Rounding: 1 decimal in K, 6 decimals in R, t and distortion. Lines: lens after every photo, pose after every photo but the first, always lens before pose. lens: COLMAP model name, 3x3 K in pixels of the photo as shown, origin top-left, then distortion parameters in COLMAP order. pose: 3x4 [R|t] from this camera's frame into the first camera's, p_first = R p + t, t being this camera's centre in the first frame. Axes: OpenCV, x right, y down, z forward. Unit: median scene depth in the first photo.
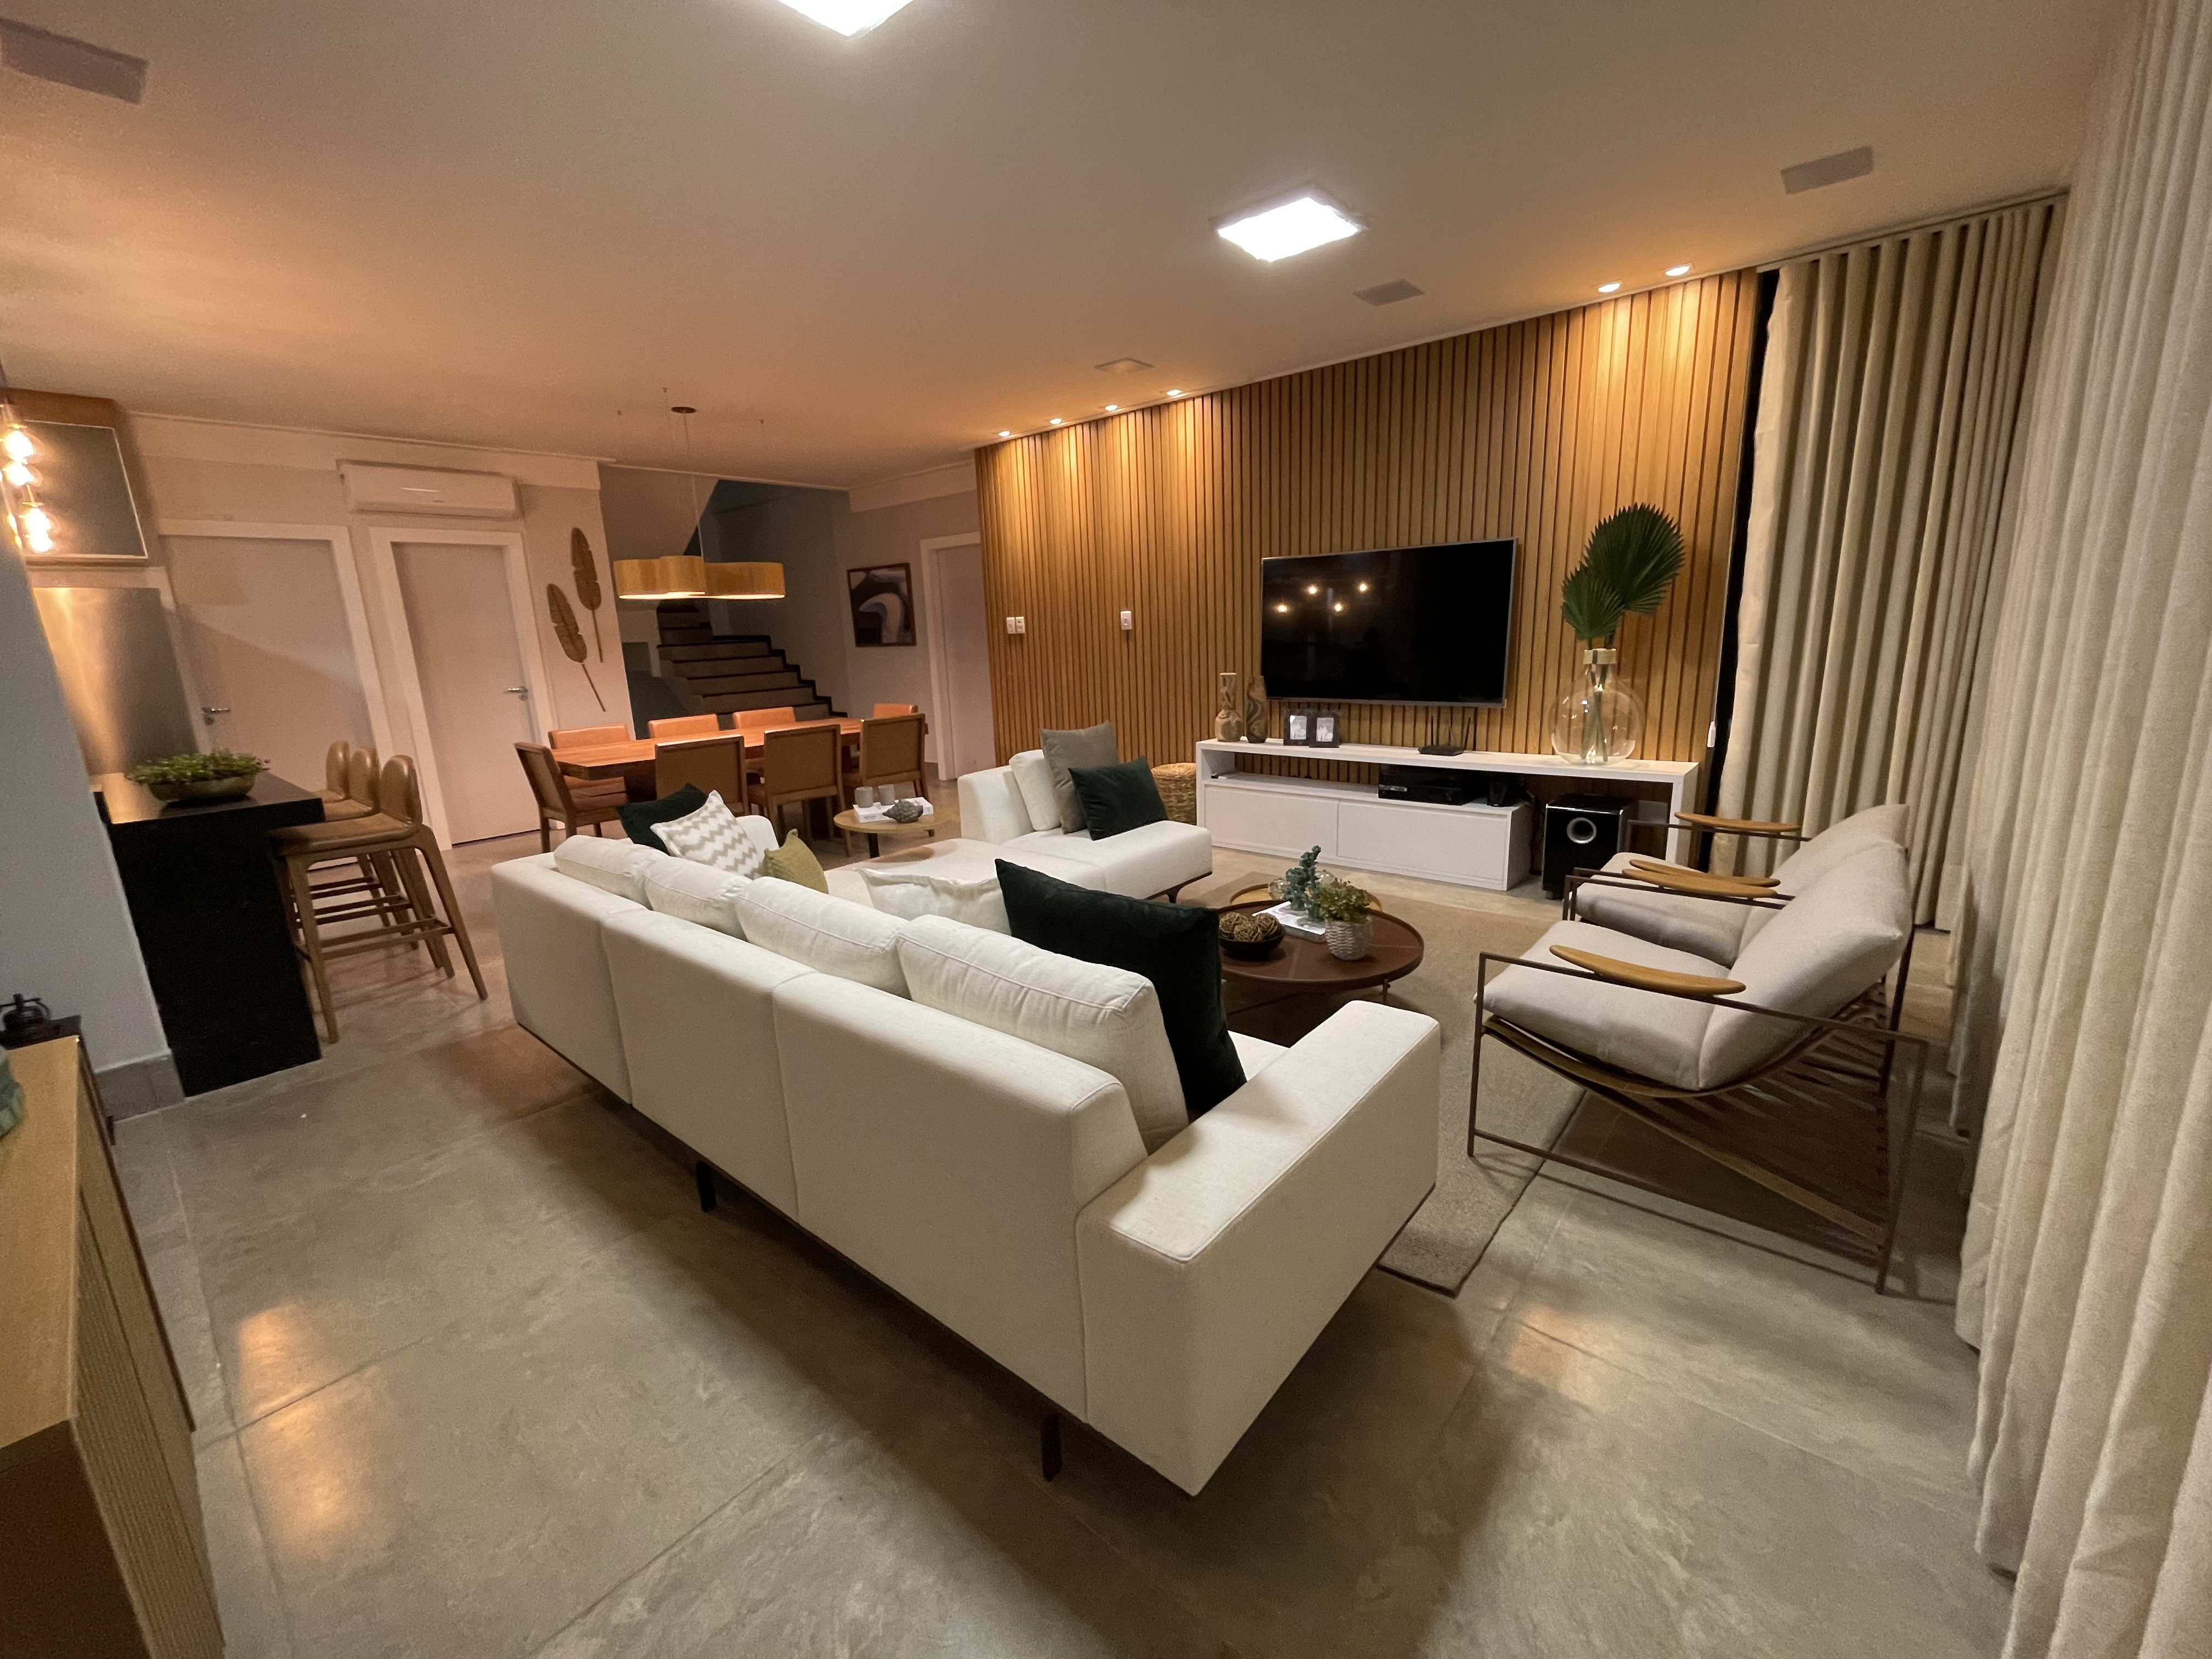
lens RADIAL K [[890.7, 0, 1104.9], [0, 890.7, 823.3], [0, 0, 1]] dist [-0.004703, 0.000357]
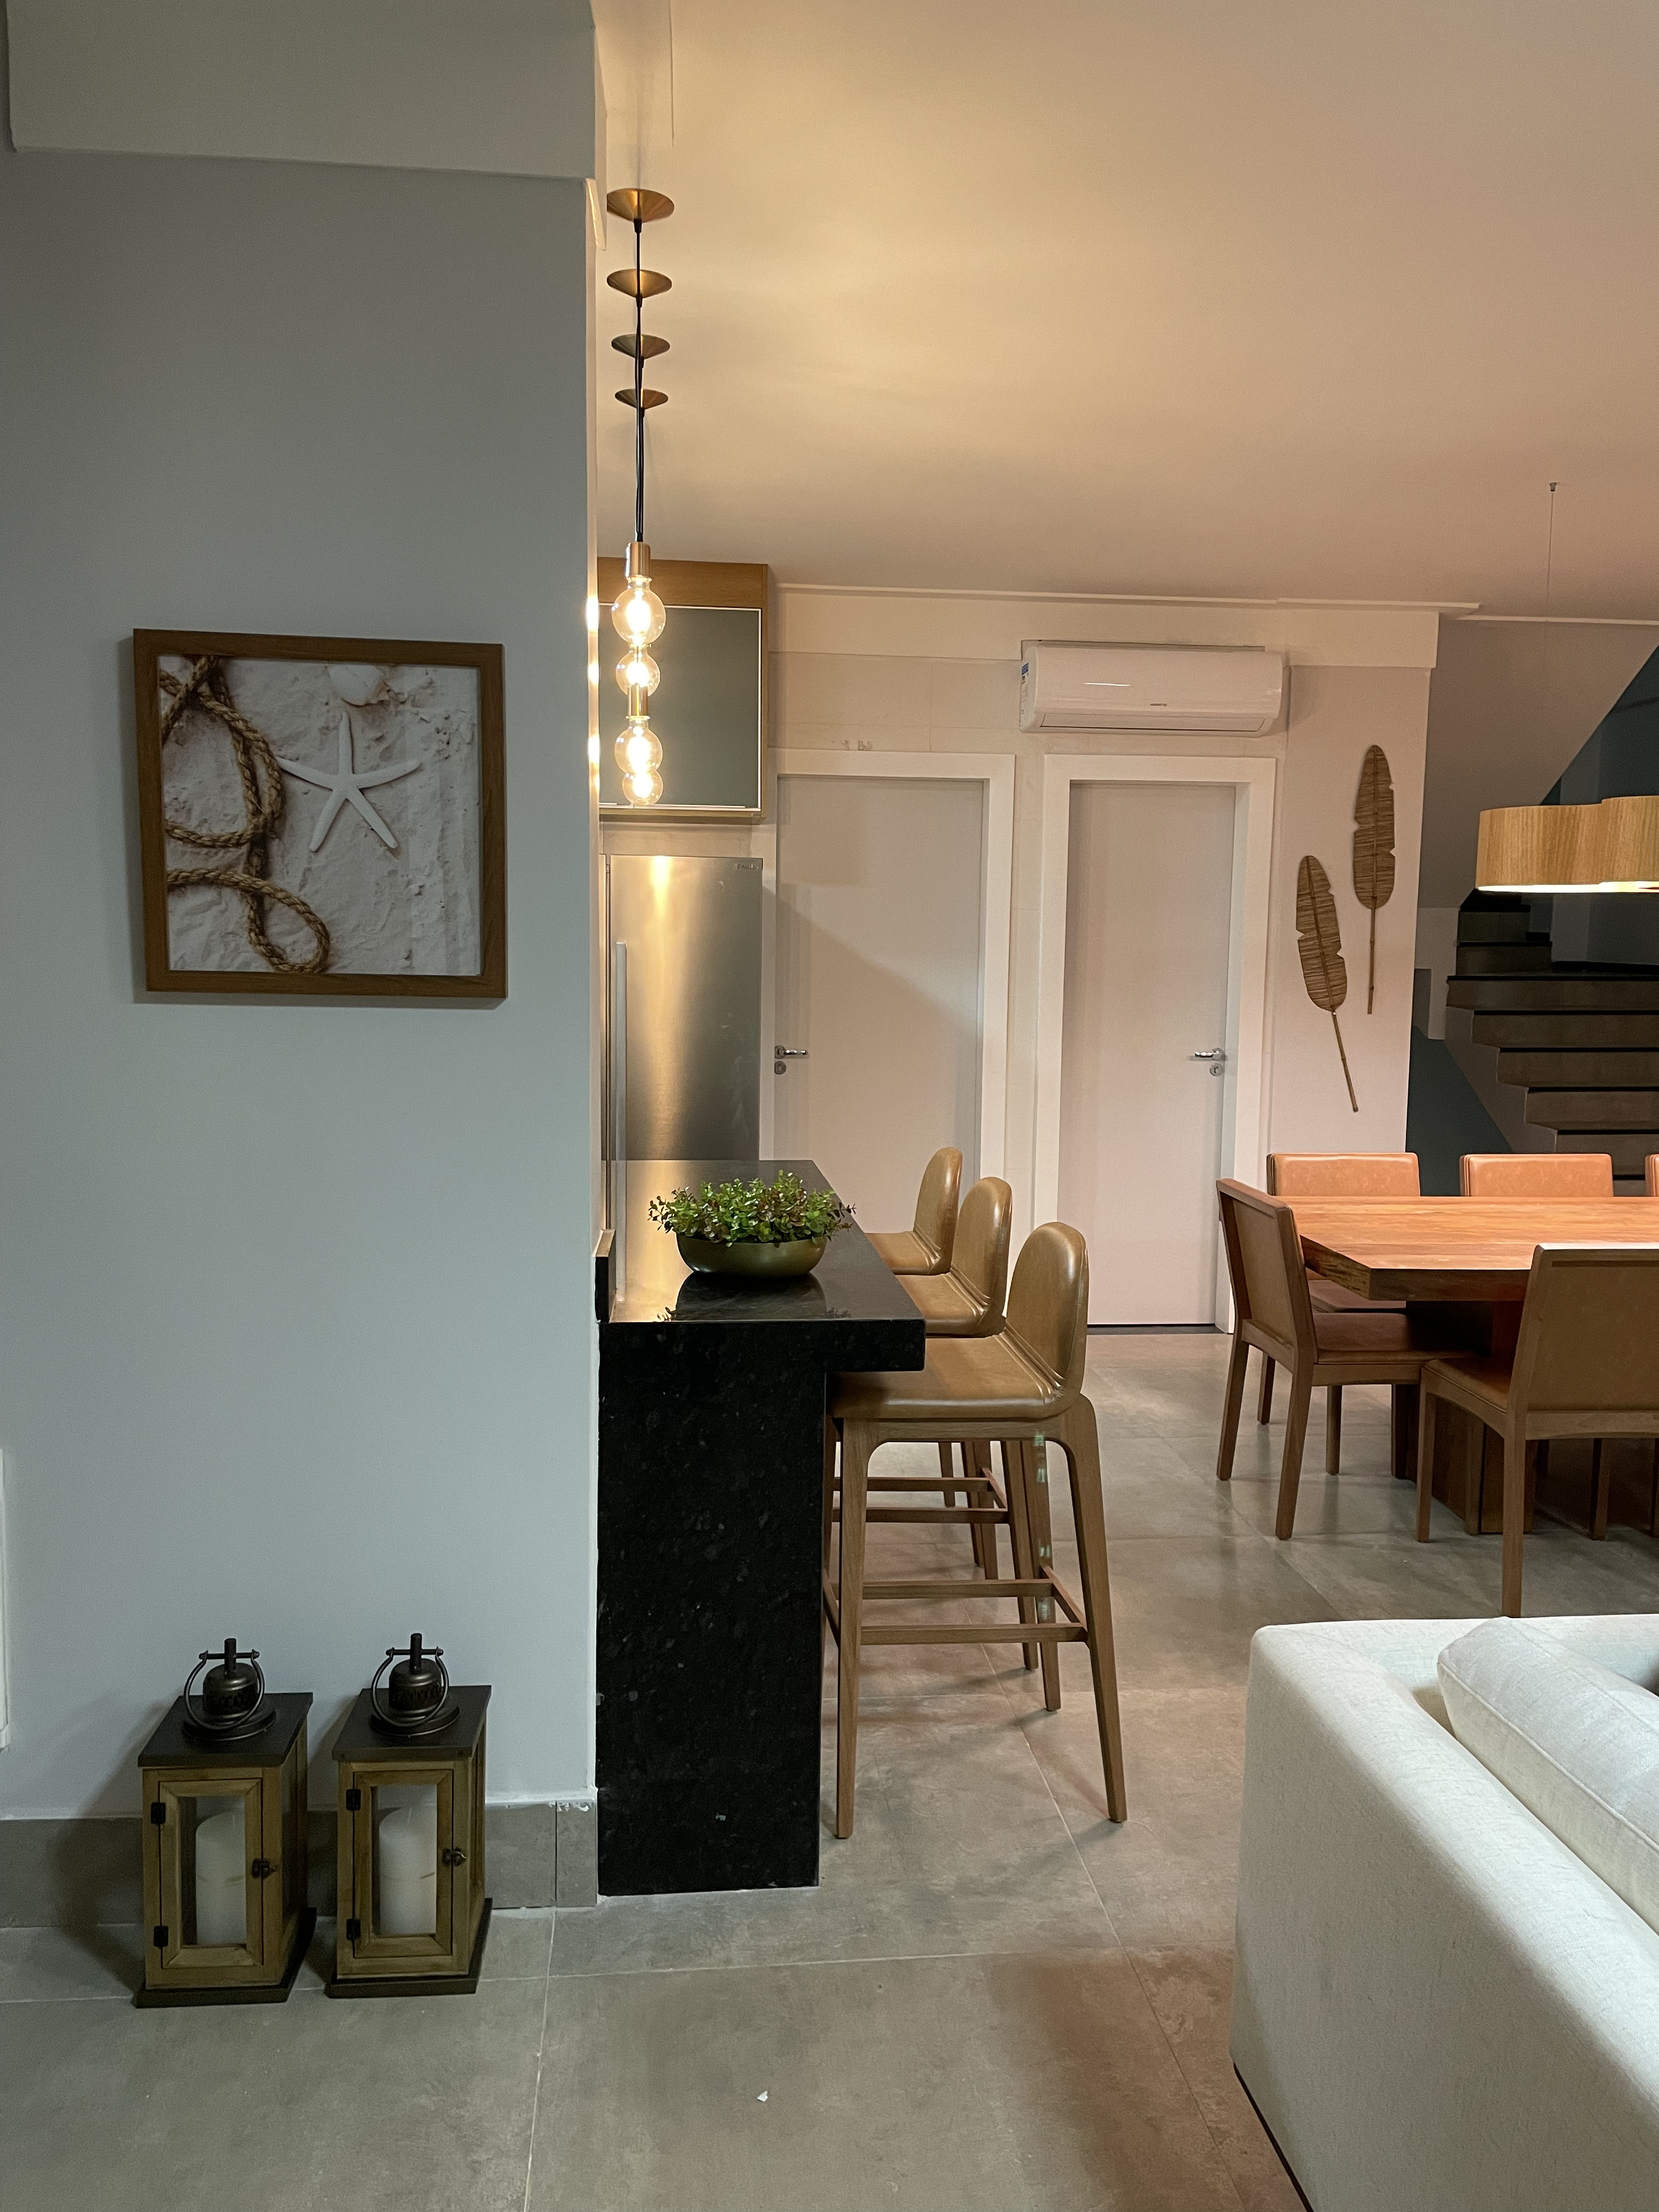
lens RADIAL K [[1668.4, 0, 829.5], [0, 1668.4, 1106.0], [0, 0, 1]] dist [0.096778, -0.136343]
pose [[0.723560, 0.113086, -0.680935, -0.240758], [-0.189477, 0.981134, -0.038395, -0.065642], [0.663747, 0.156803, 0.731337, 0.223761]]
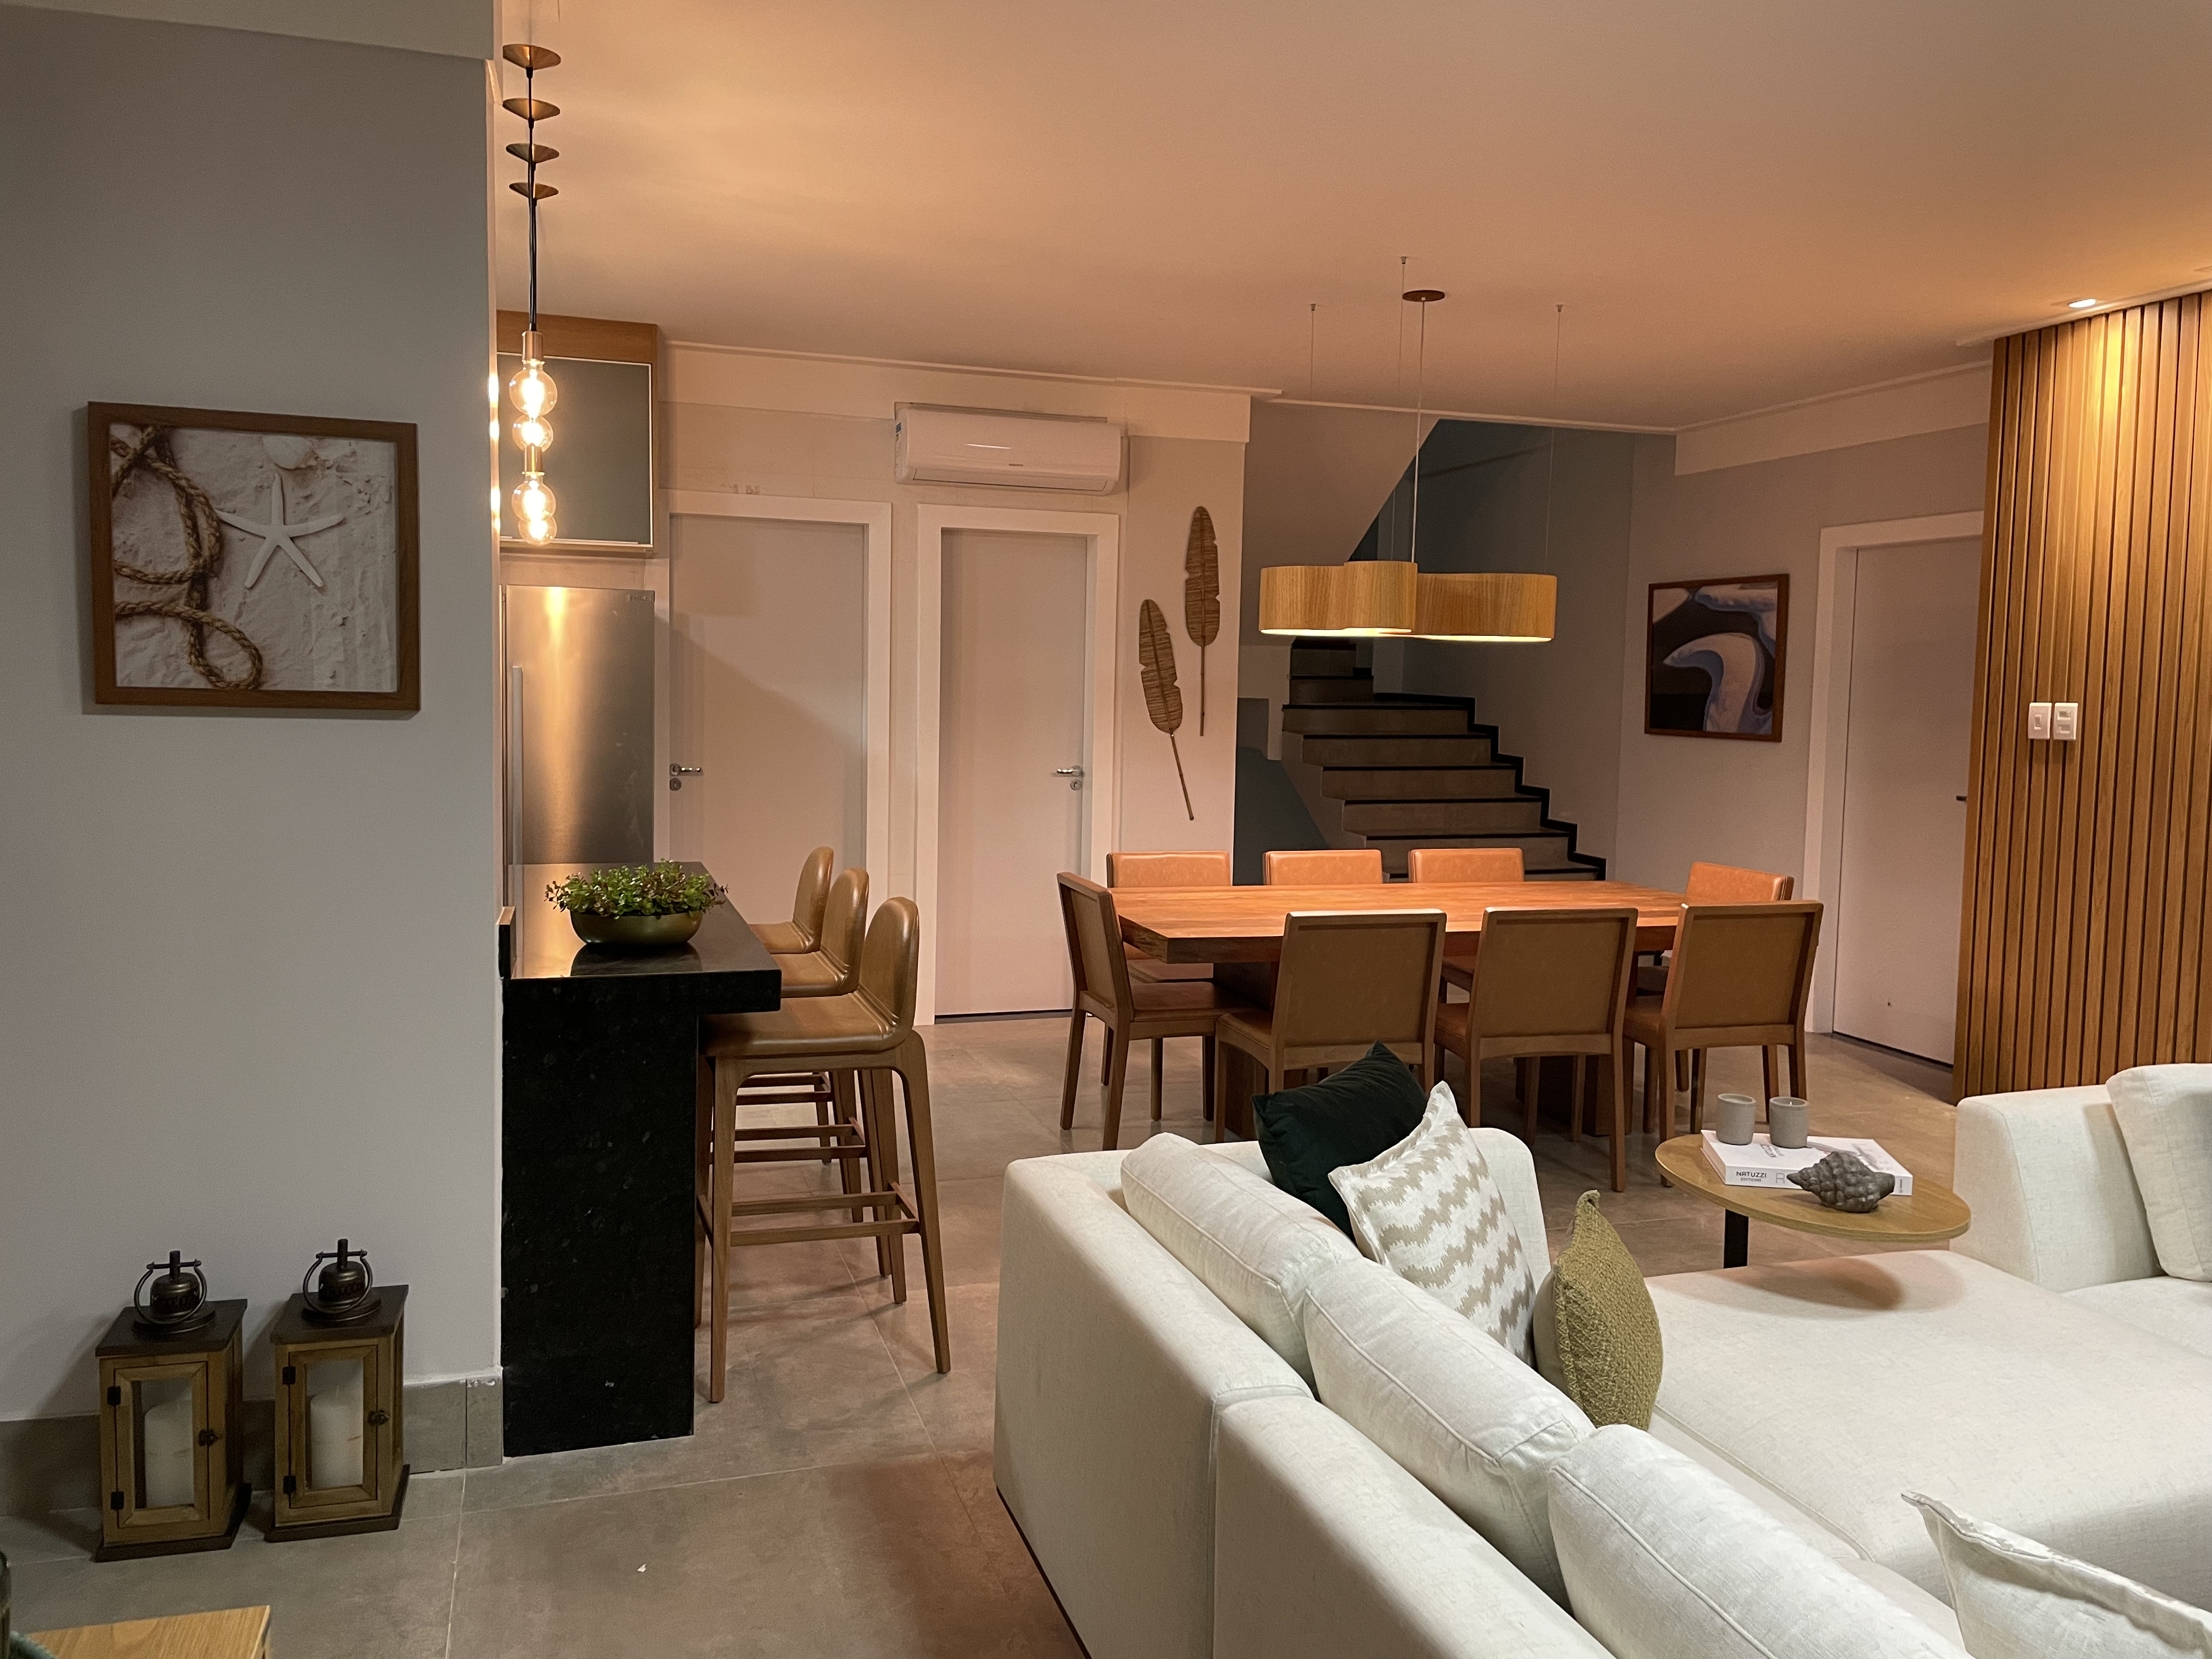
lens RADIAL K [[1662.1, 0, 1113.2], [0, 1662.1, 799.7], [0, 0, 1]] dist [0.092619, -0.127294]
pose [[0.854902, 0.092337, -0.510507, -0.112226], [-0.164213, 0.981600, -0.097447, -0.046400], [0.492116, 0.167139, 0.854334, 0.117294]]
